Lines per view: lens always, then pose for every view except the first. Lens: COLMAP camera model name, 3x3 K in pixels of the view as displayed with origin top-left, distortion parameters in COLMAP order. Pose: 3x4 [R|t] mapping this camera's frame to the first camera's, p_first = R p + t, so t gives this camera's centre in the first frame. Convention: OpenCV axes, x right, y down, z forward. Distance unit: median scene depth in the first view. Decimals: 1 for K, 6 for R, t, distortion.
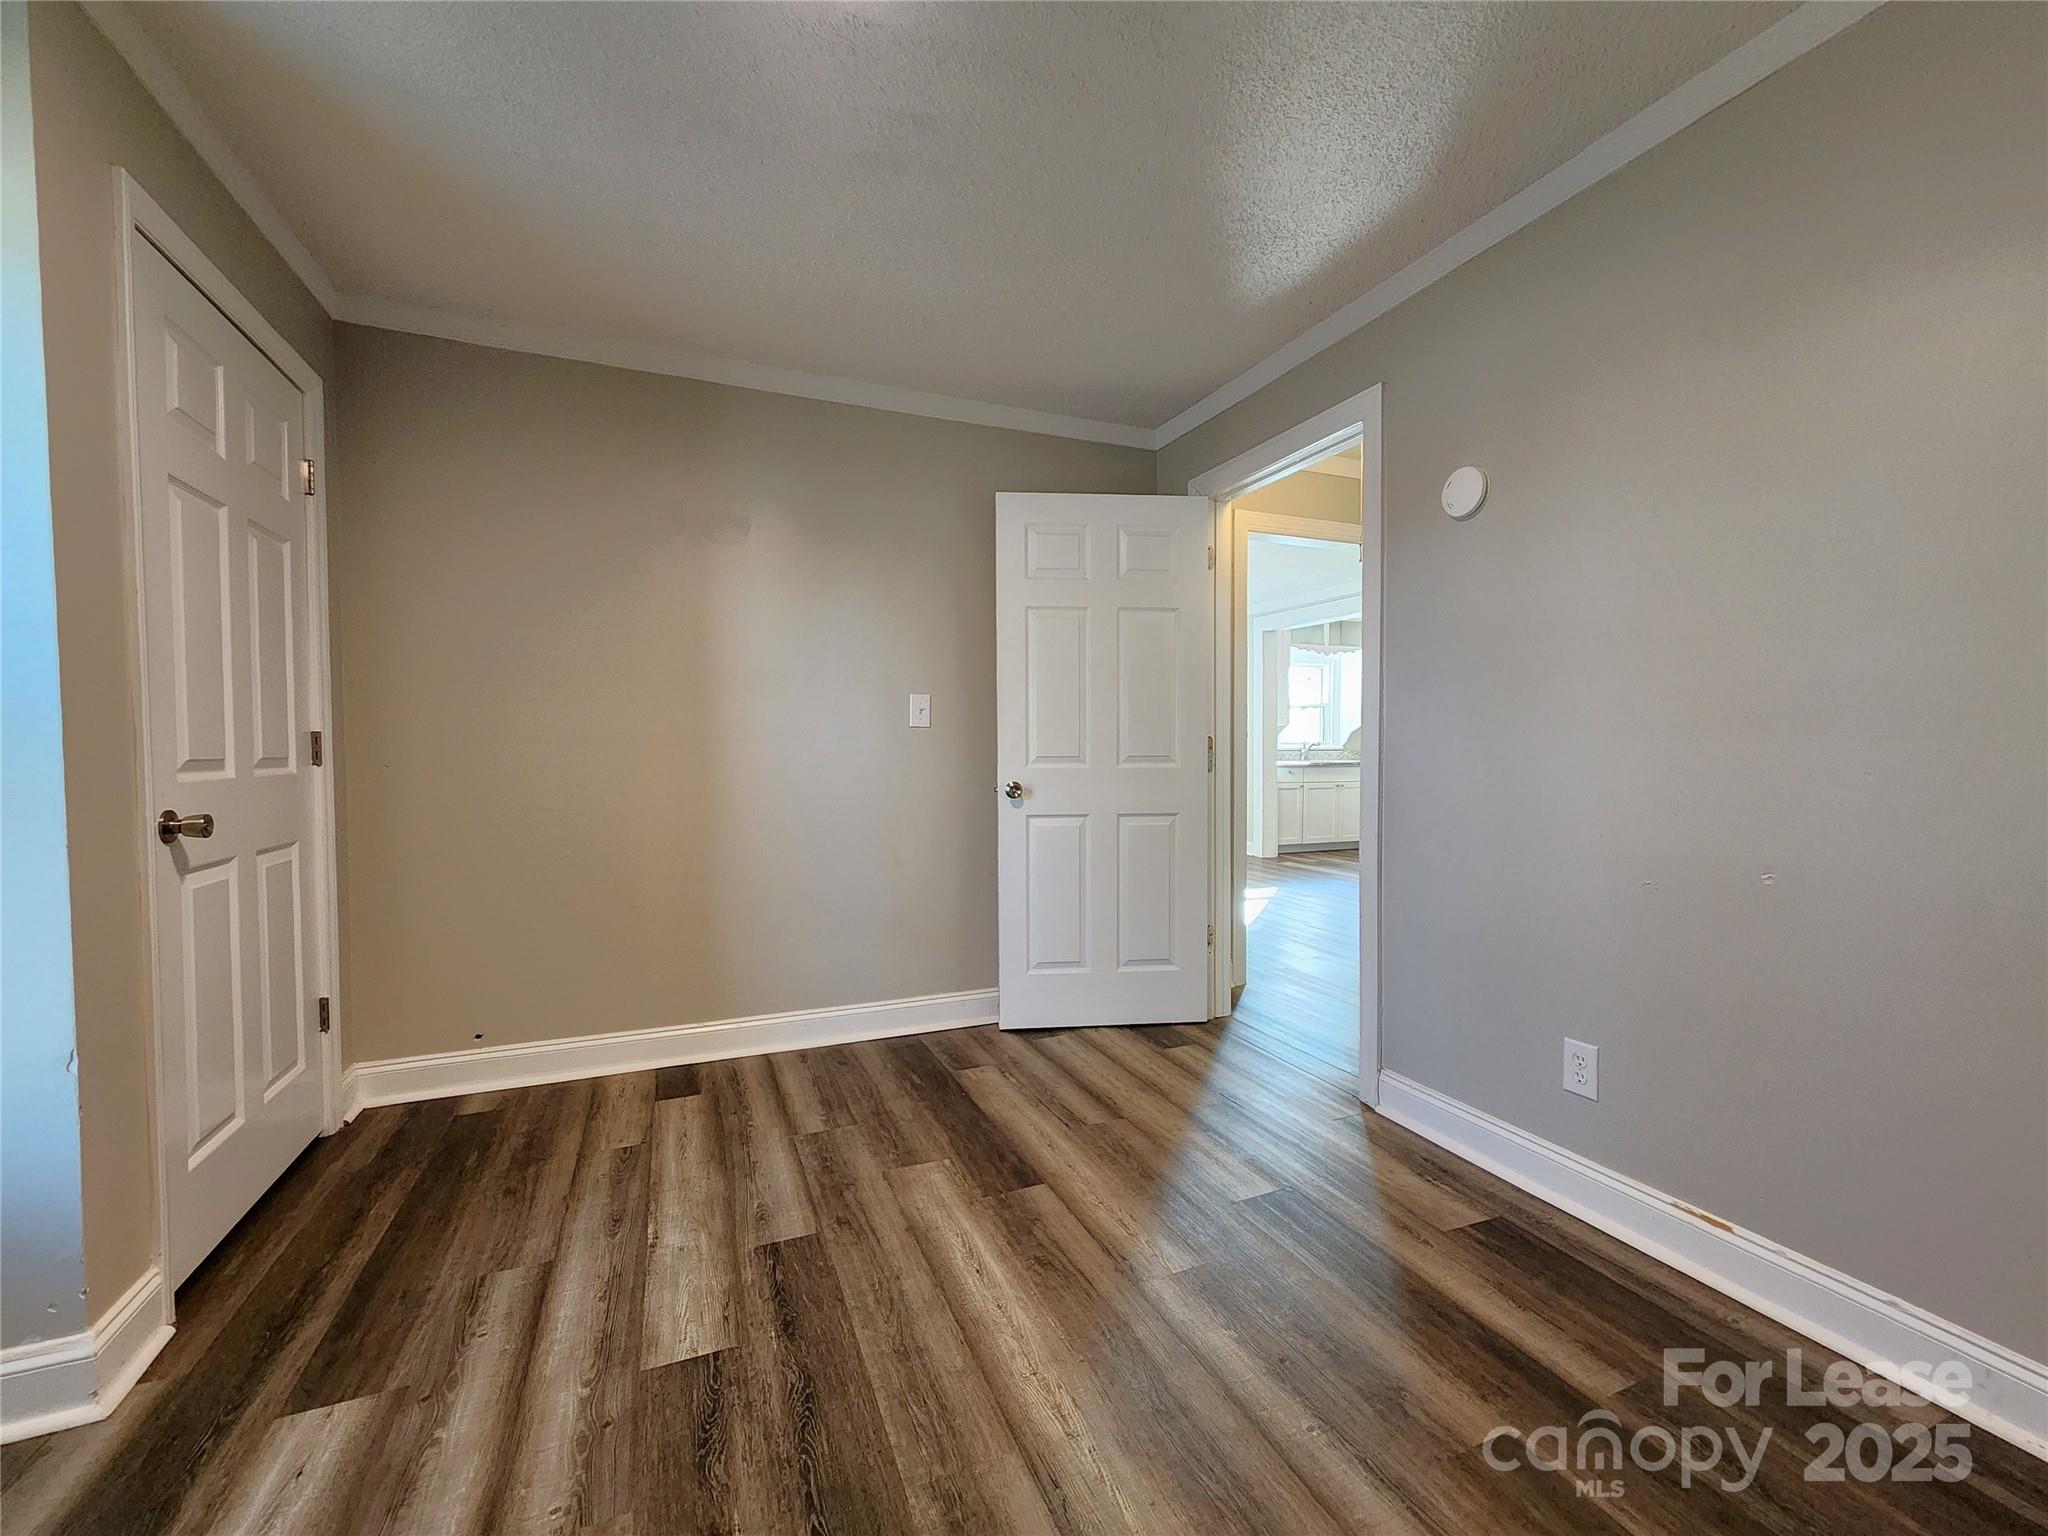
lens RADIAL K [[841.9, 0, 1024.0], [0, 841.9, 767.7], [0, 0, 1]] dist [0.001409, 0.001238]
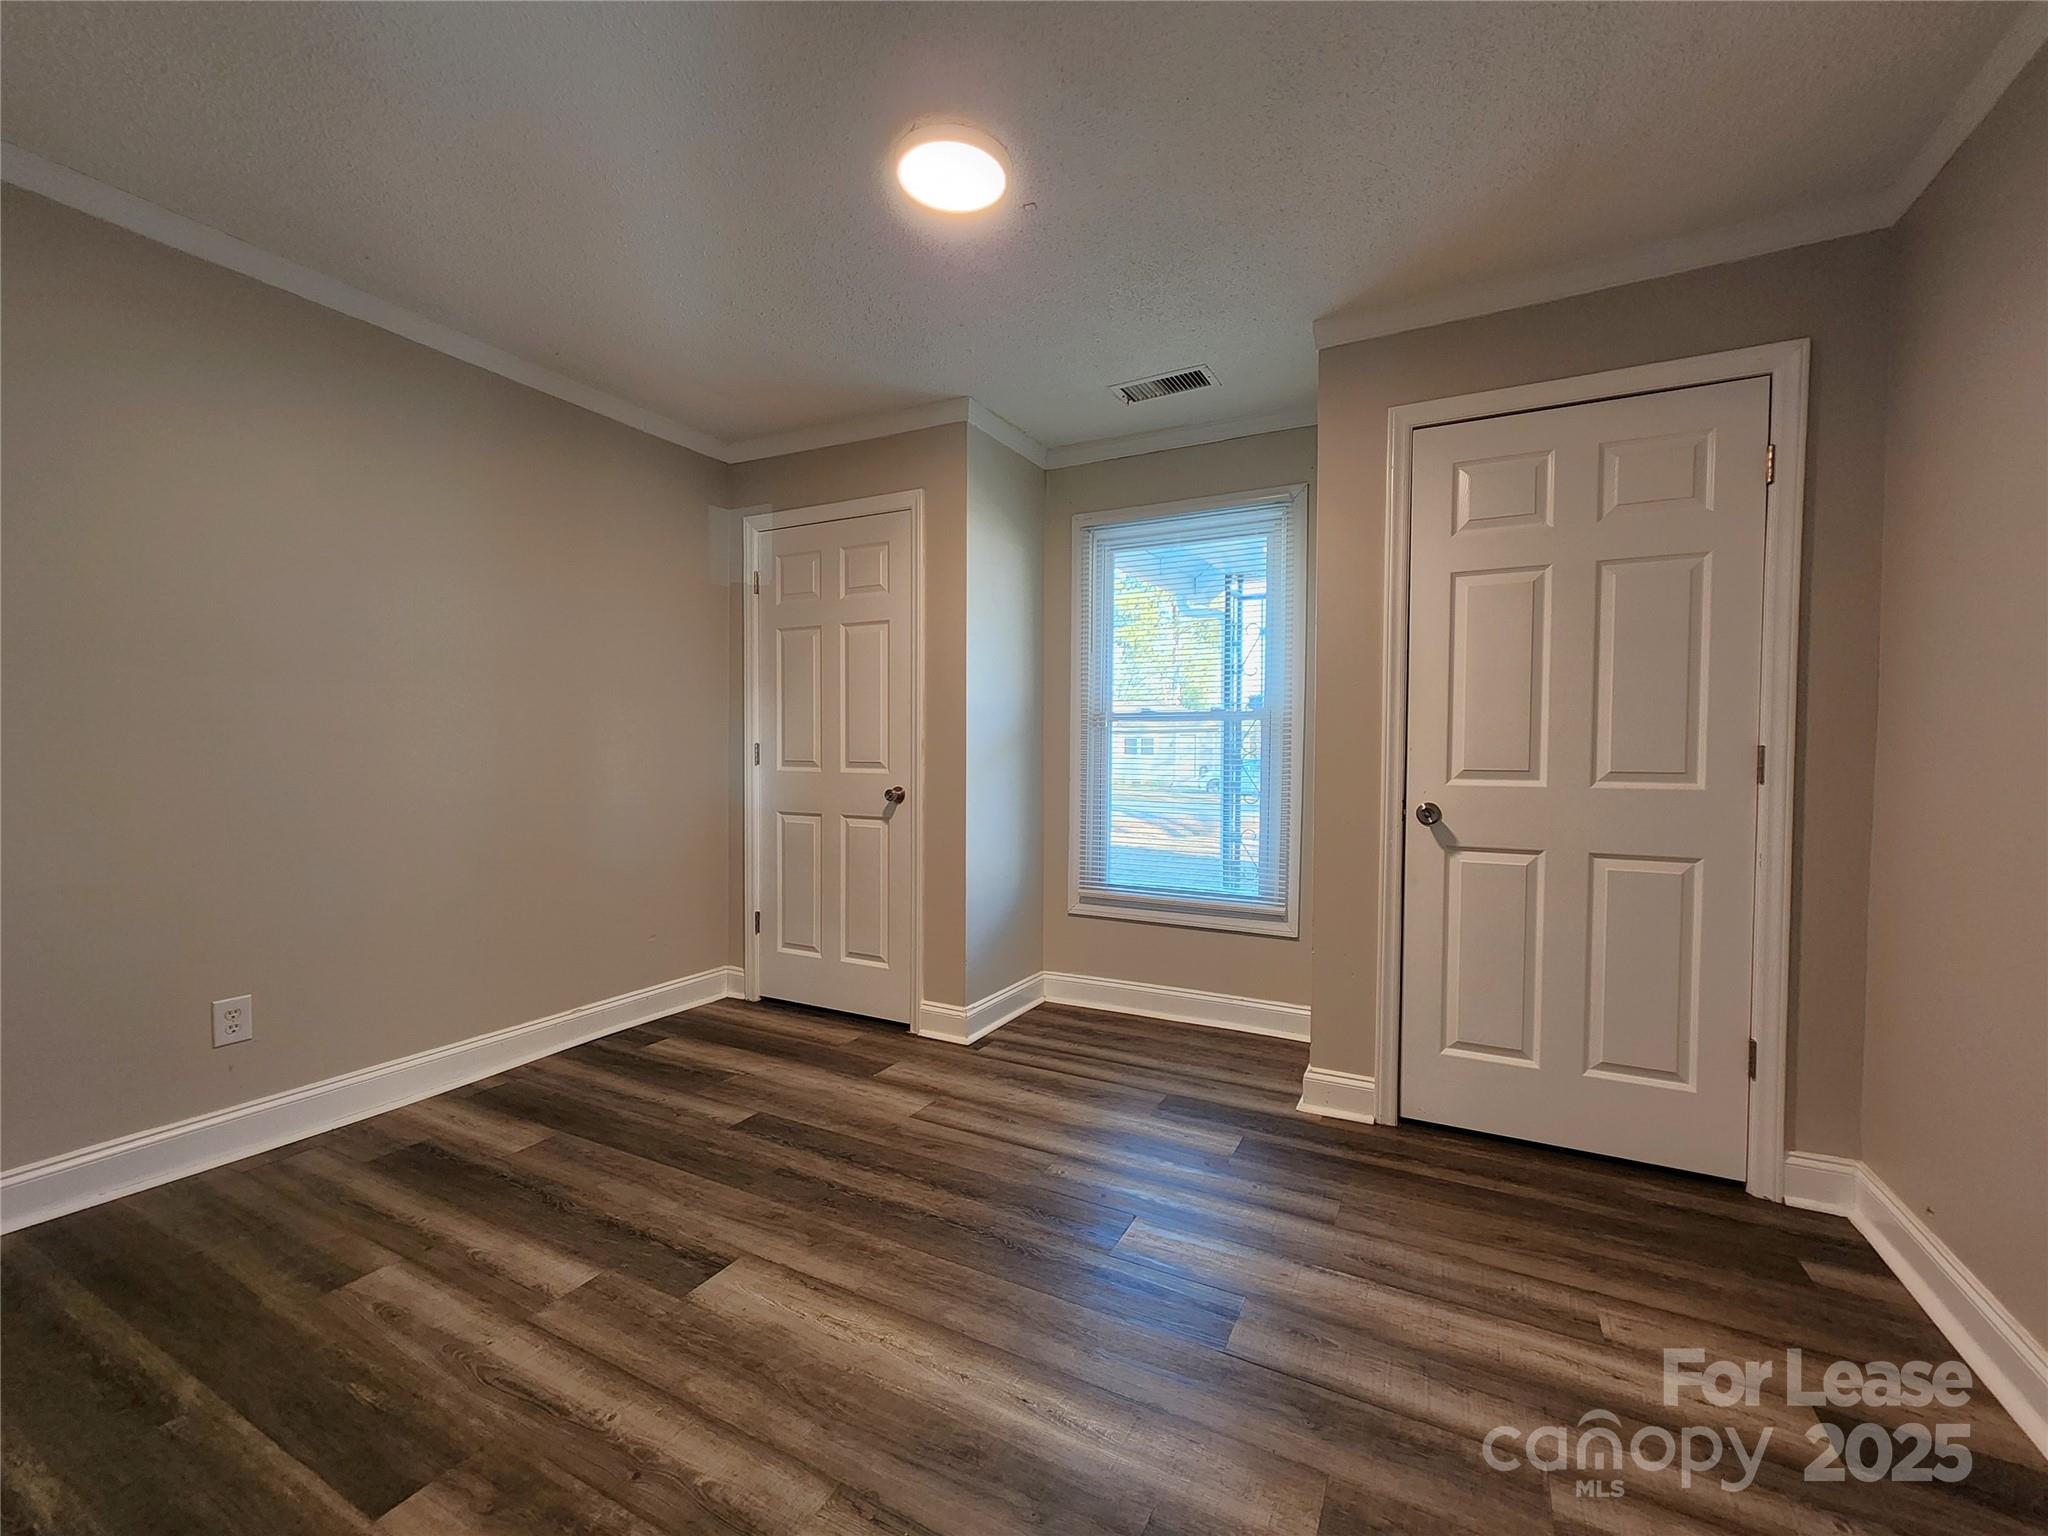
lens RADIAL K [[841.9, 0, 1029.0], [0, 841.9, 765.0], [0, 0, 1]] dist [0.001409, 0.001238]
pose [[-0.771554, 0.006431, -0.636131, 0.463028], [-0.019896, 0.999216, 0.034232, -0.049911], [0.635852, 0.039068, -0.770821, 1.619996]]
